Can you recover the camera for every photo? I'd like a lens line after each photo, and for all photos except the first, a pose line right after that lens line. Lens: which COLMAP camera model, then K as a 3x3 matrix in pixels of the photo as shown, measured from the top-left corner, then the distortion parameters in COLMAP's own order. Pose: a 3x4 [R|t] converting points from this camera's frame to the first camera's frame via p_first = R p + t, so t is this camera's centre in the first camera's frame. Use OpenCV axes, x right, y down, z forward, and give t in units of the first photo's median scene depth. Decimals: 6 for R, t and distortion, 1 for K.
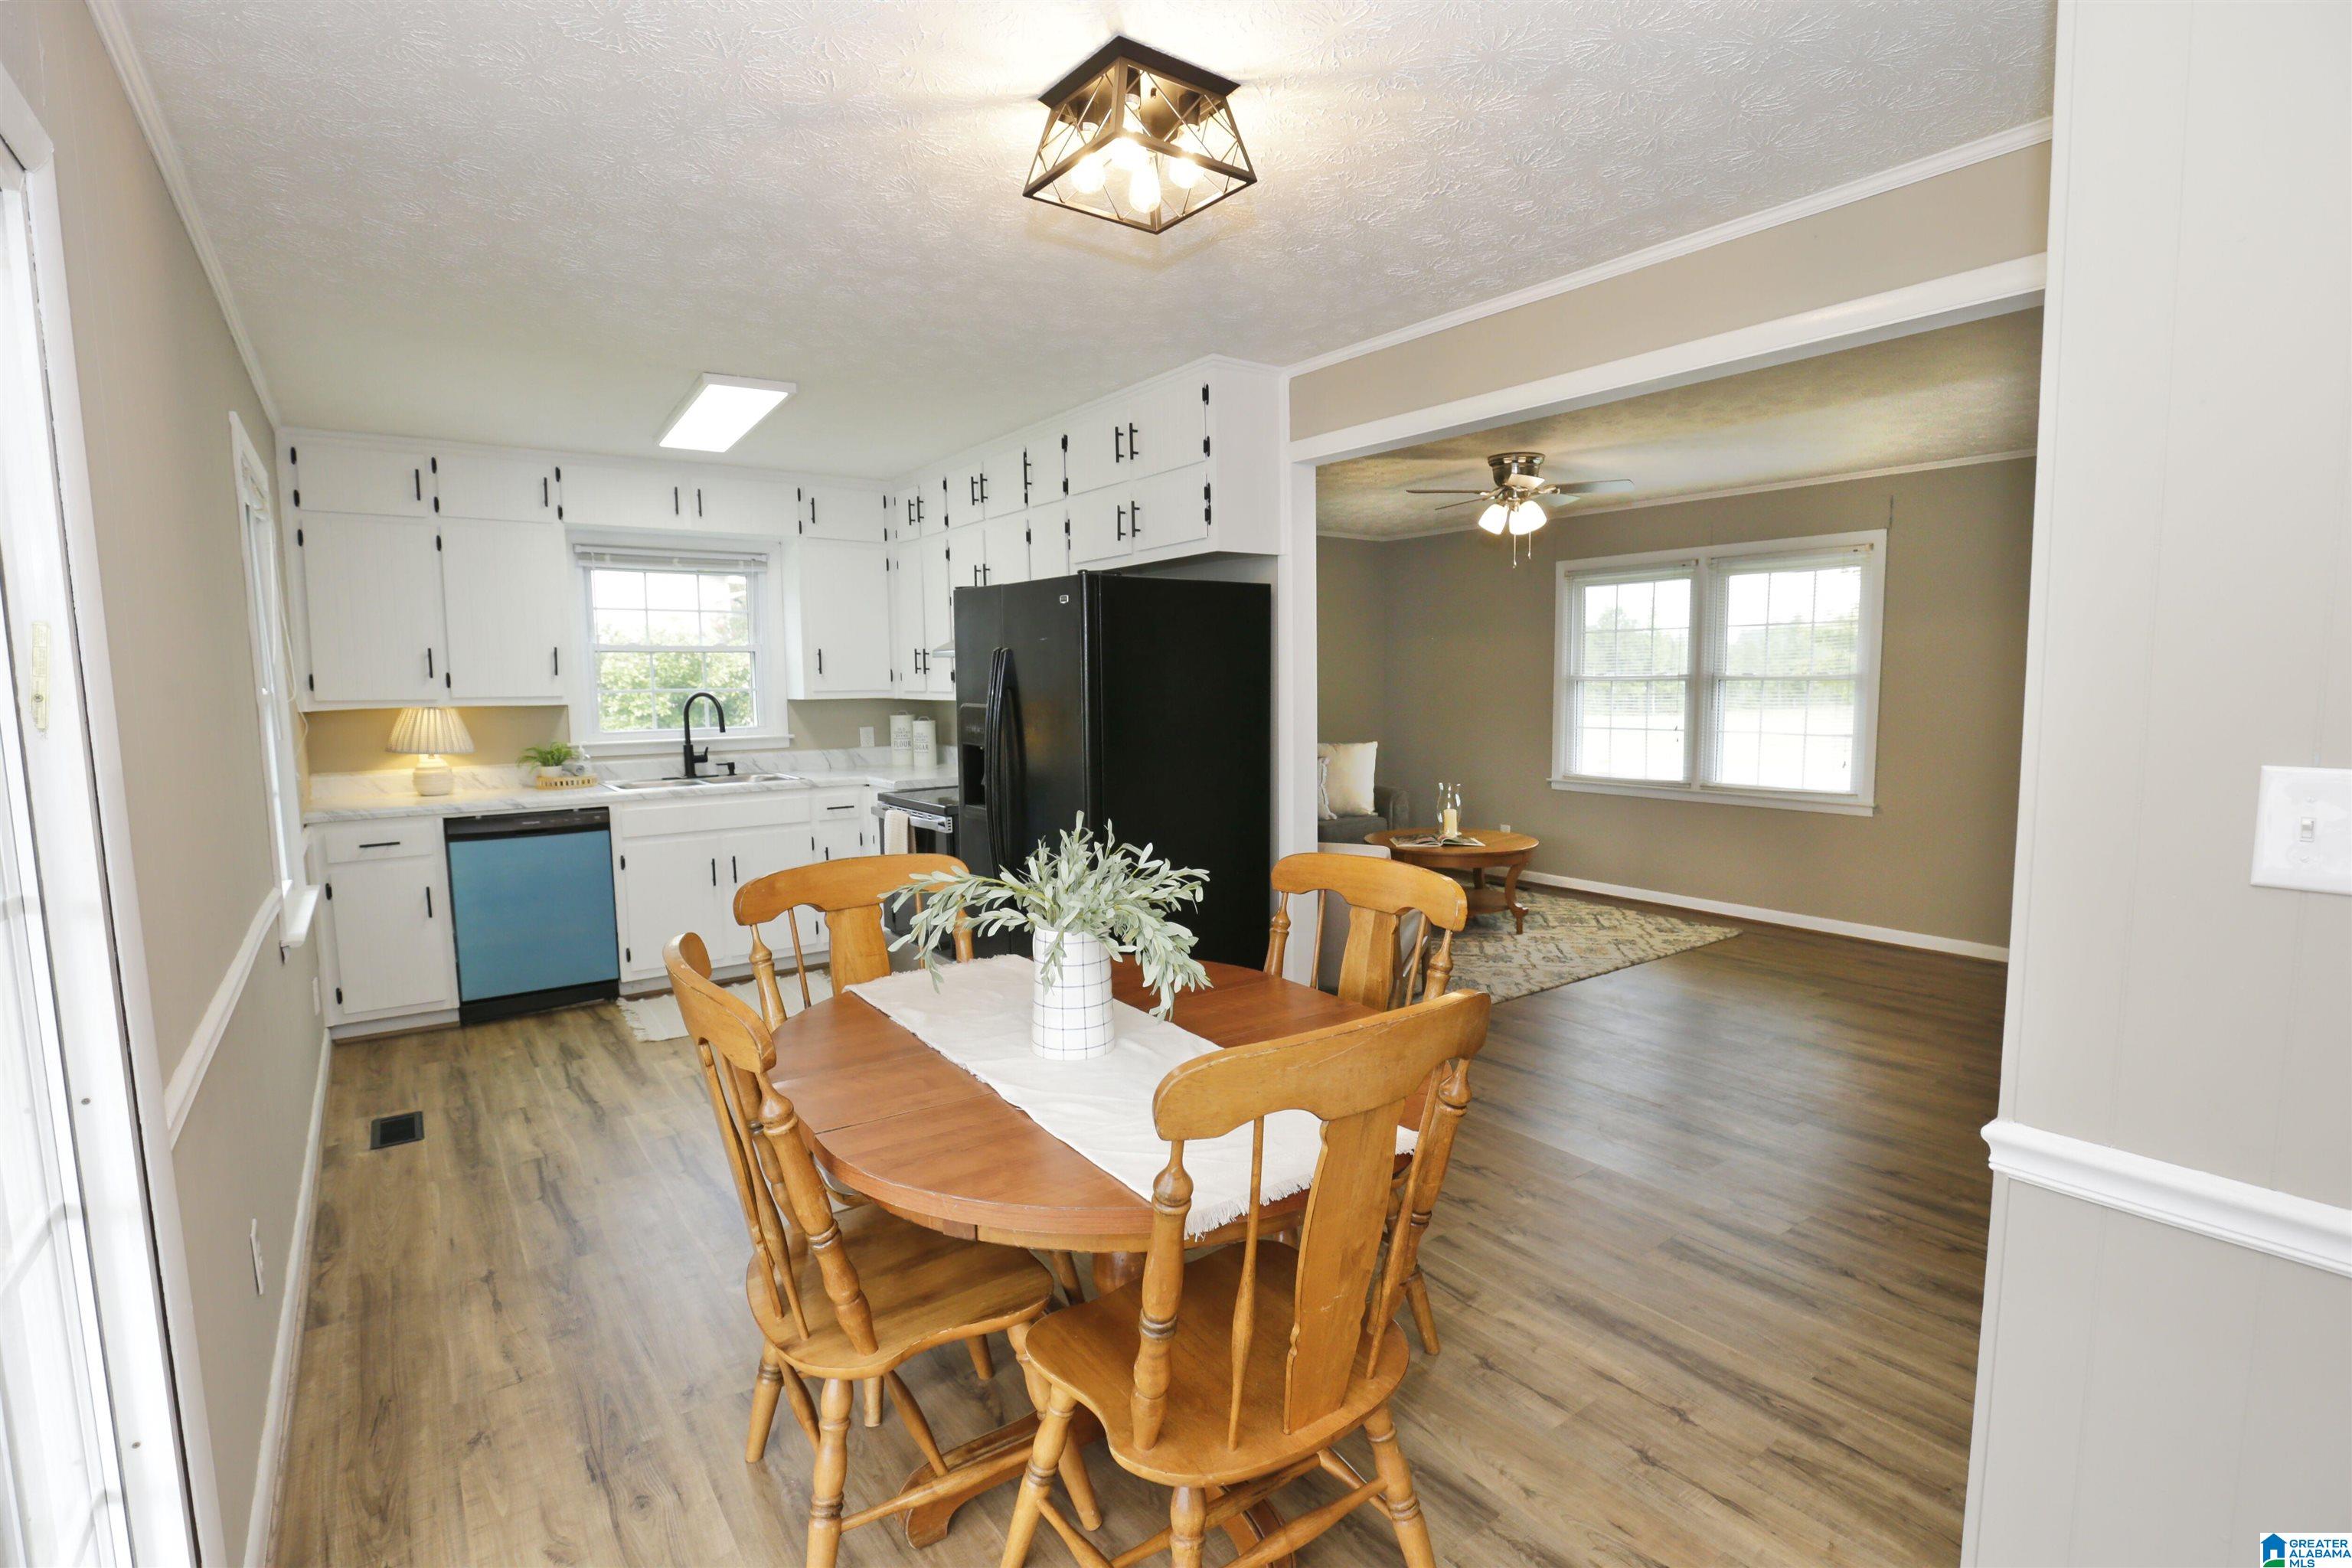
lens RADIAL K [[1104.4, 0, 1181.5], [0, 1104.4, 795.8], [0, 0, 1]] dist [-0.028852, 0.000388]
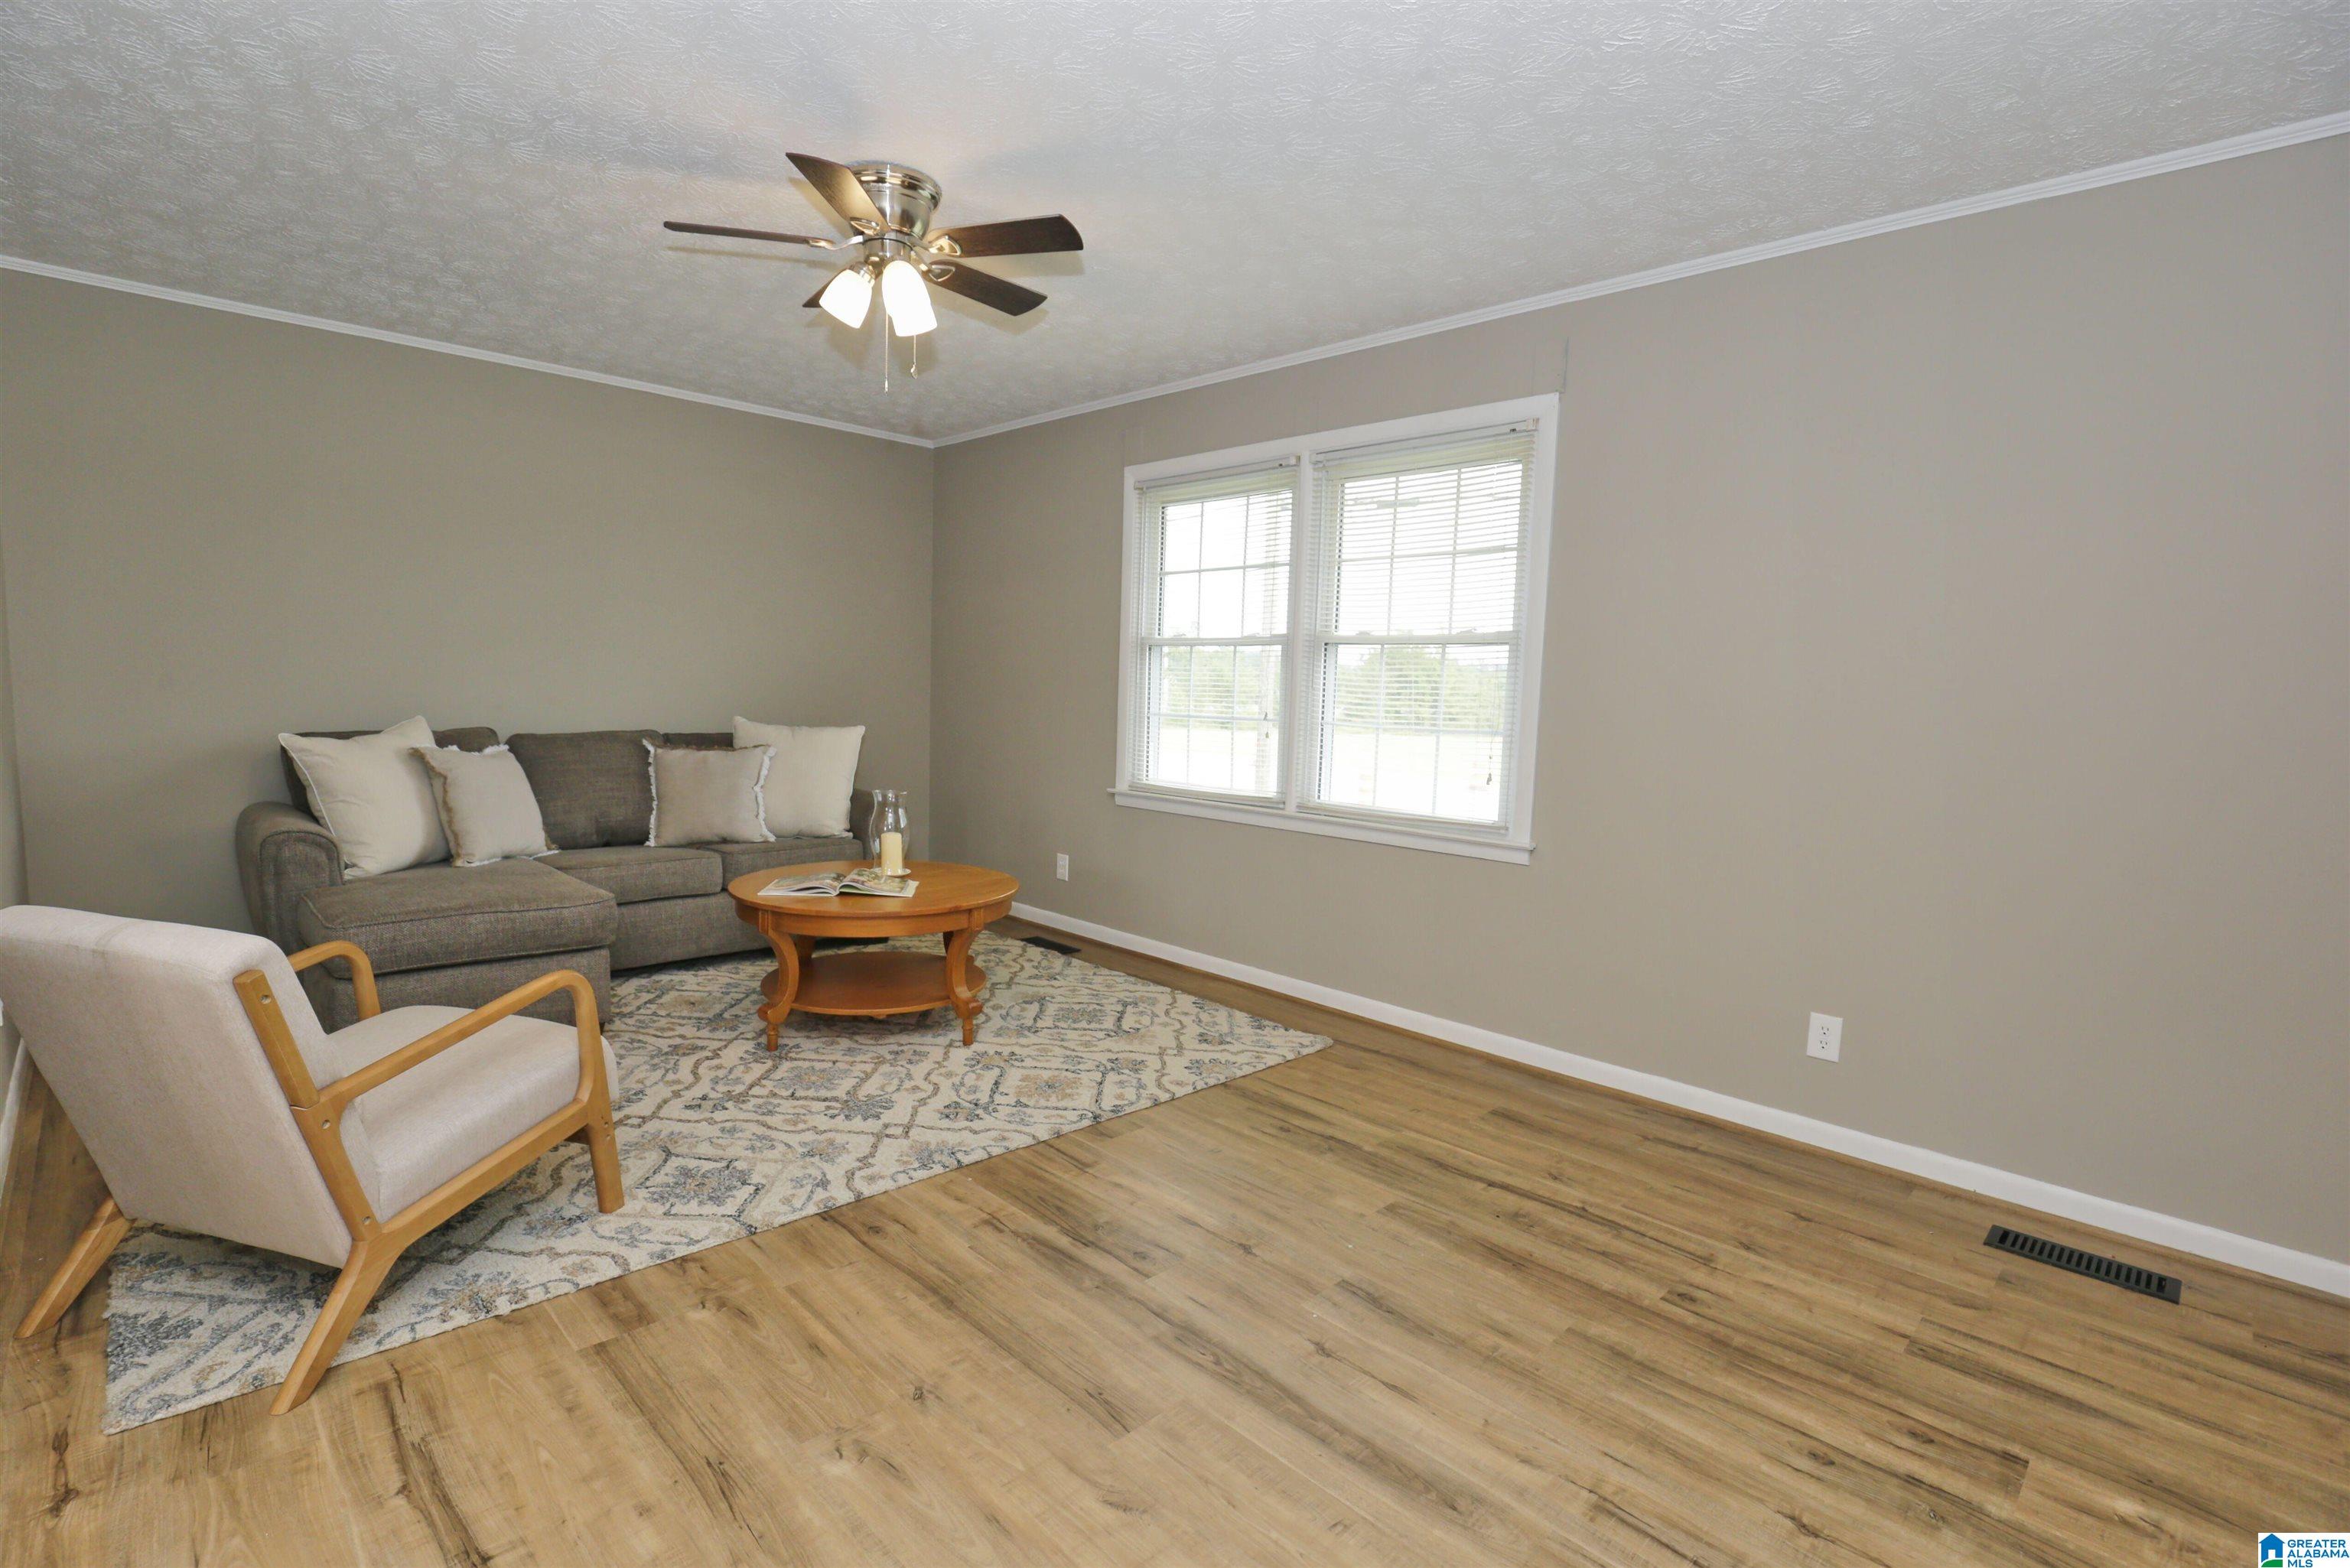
lens RADIAL K [[1096.2, 0, 1119.5], [0, 1096.2, 789.4], [0, 0, 1]] dist [-0.023029, 0.000207]
pose [[0.992469, 0.030152, 0.118731, 0.383300], [-0.028769, 0.999497, -0.013344, -0.009334], [-0.119073, 0.009827, 0.992837, 0.486301]]
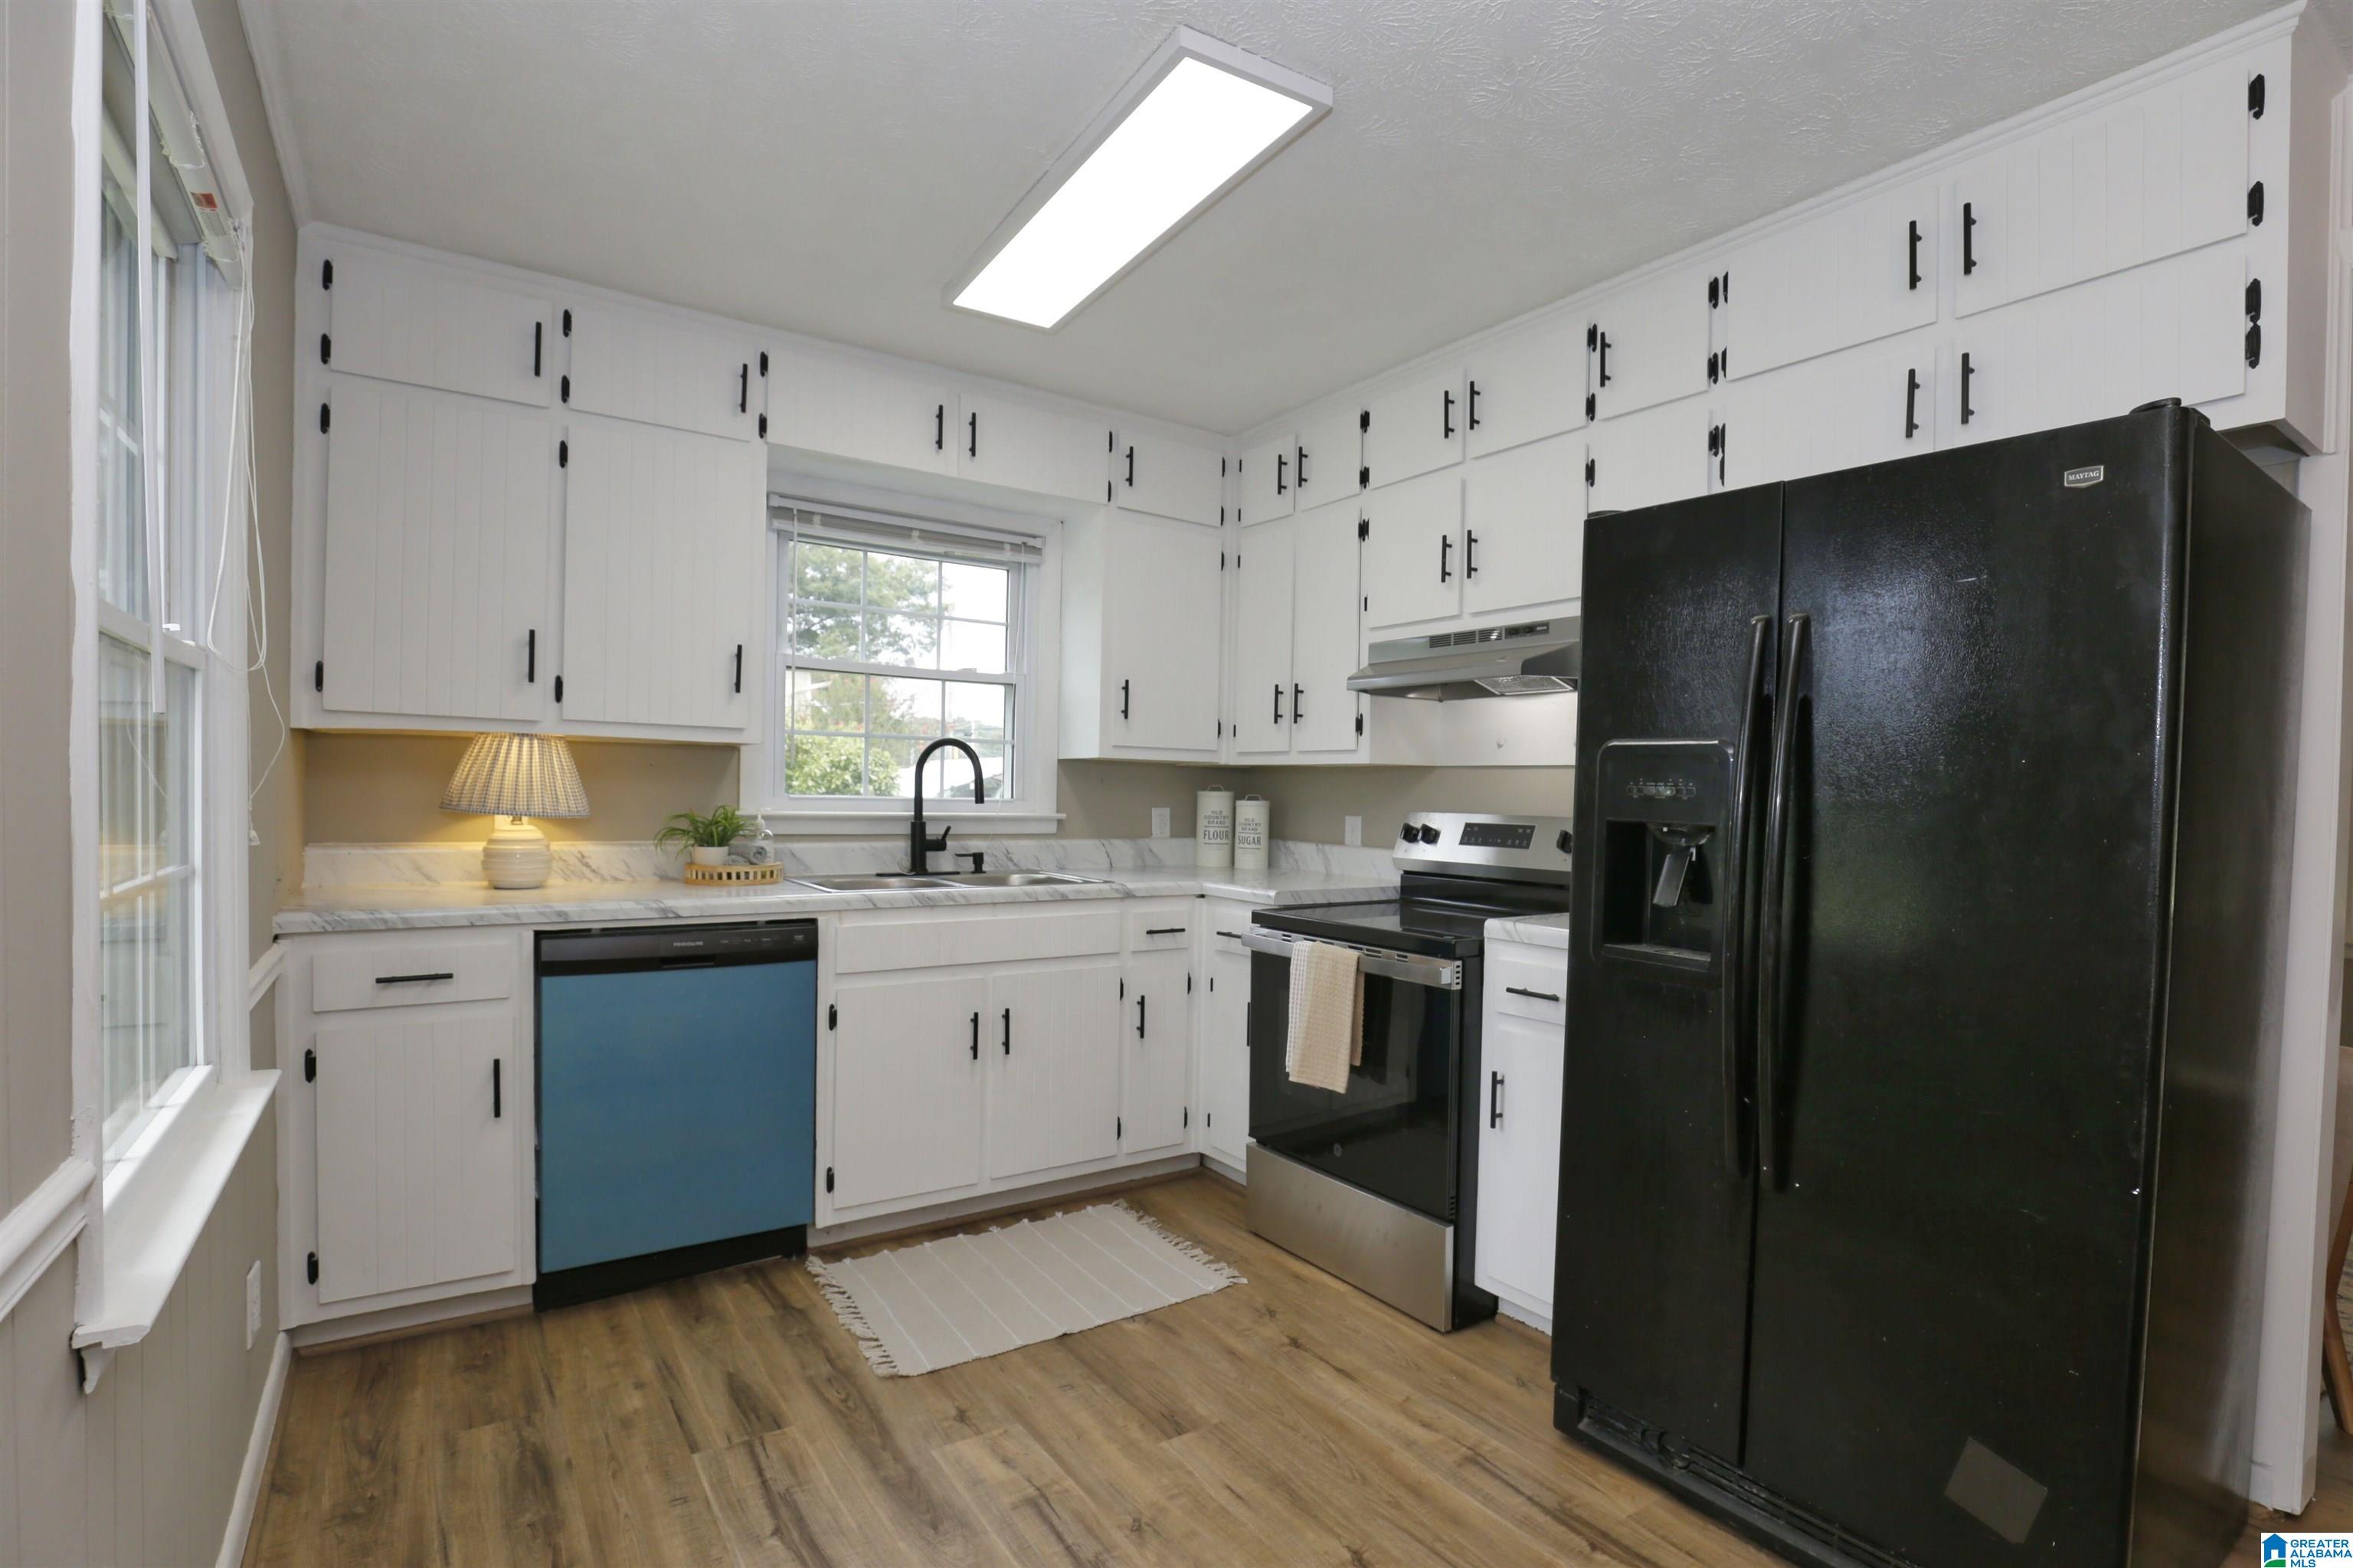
lens RADIAL K [[1134.0, 0, 1222.7], [0, 1134.0, 817.9], [0, 0, 1]] dist [-0.028817, 0.000984]
pose [[0.999342, 0.032156, -0.016804, -0.297577], [-0.033468, 0.995841, -0.084733, 0.000259], [0.014009, 0.085240, 0.996262, 0.402982]]
